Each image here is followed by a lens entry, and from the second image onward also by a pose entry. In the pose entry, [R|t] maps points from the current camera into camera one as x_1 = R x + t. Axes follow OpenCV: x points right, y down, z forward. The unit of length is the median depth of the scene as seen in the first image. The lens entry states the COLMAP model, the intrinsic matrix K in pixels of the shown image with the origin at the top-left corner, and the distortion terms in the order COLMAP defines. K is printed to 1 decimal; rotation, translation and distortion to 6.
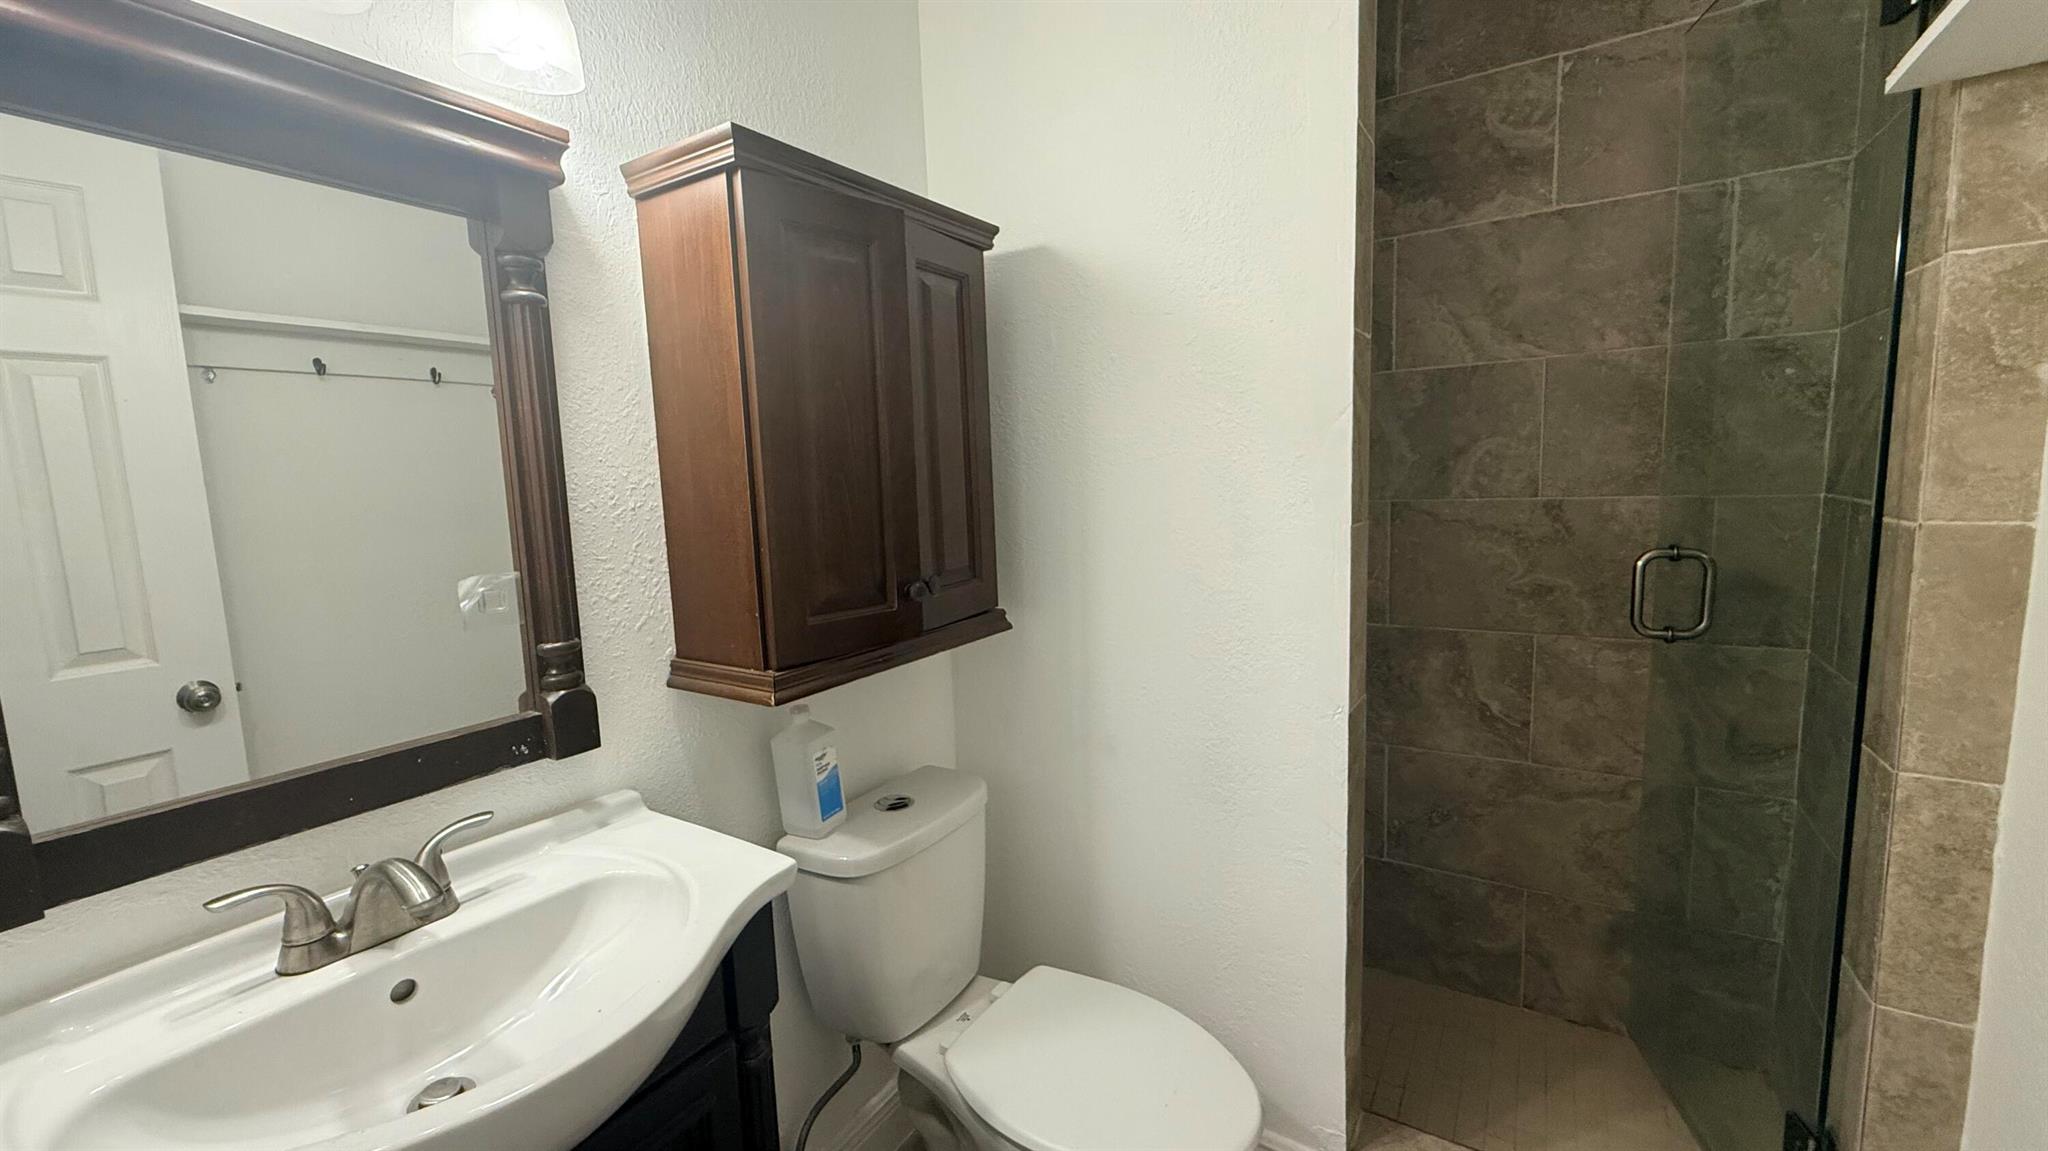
lens RADIAL K [[826.0, 0, 1022.5], [0, 826.0, 572.4], [0, 0, 1]] dist [0.003845, 0.000154]
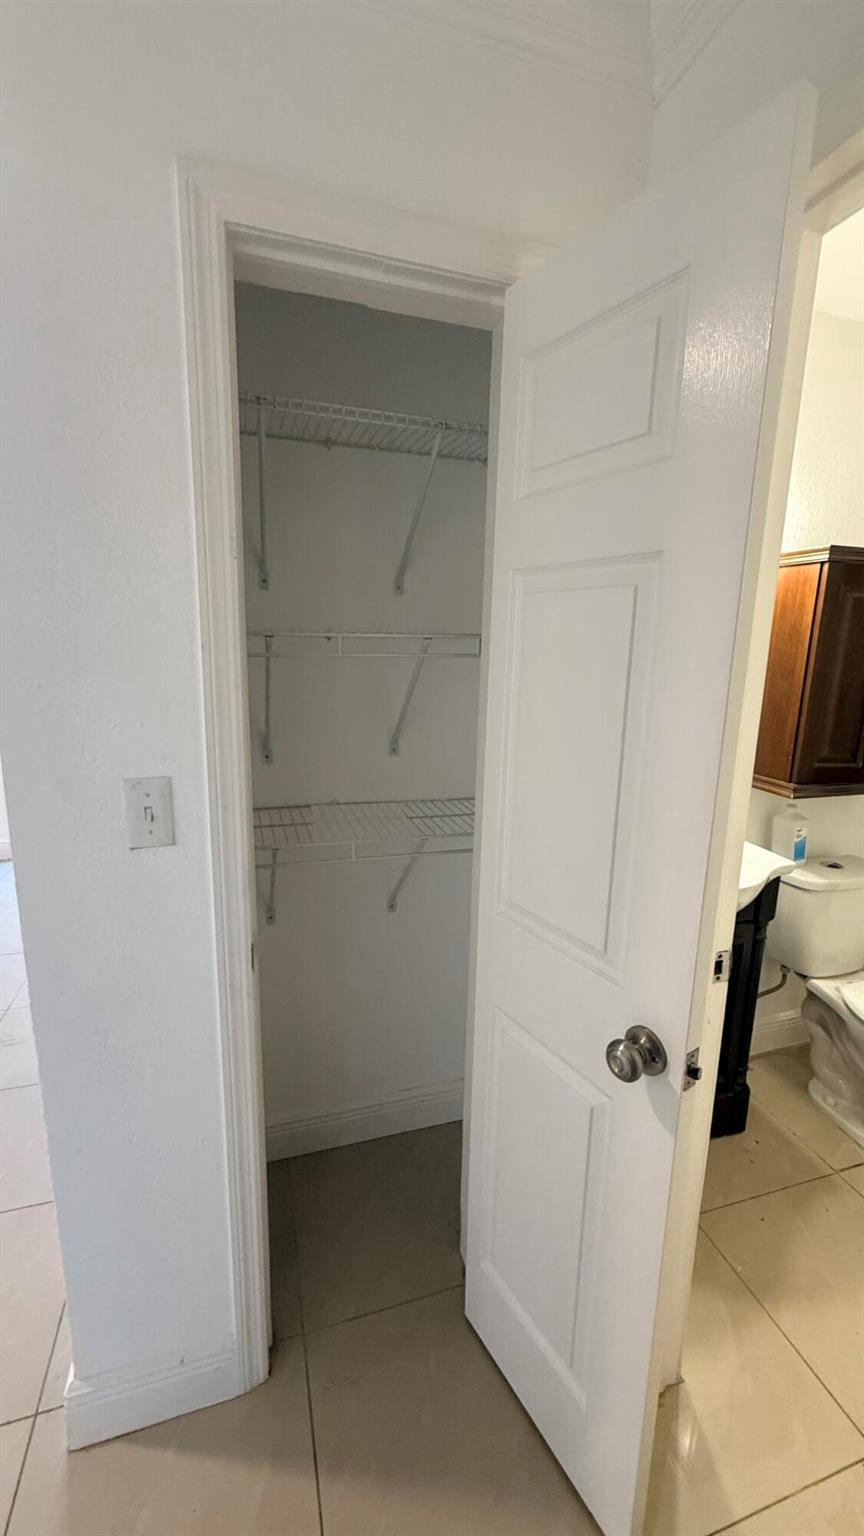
lens RADIAL K [[619.5, 0, 437.1], [0, 619.5, 767.8], [0, 0, 1]] dist [0.003845, 0.000154]
pose [[0.765737, 0.184775, -0.616040, -0.010329], [-0.134044, 0.982658, 0.128122, -0.008057], [0.629031, -0.015531, 0.777225, -0.771857]]
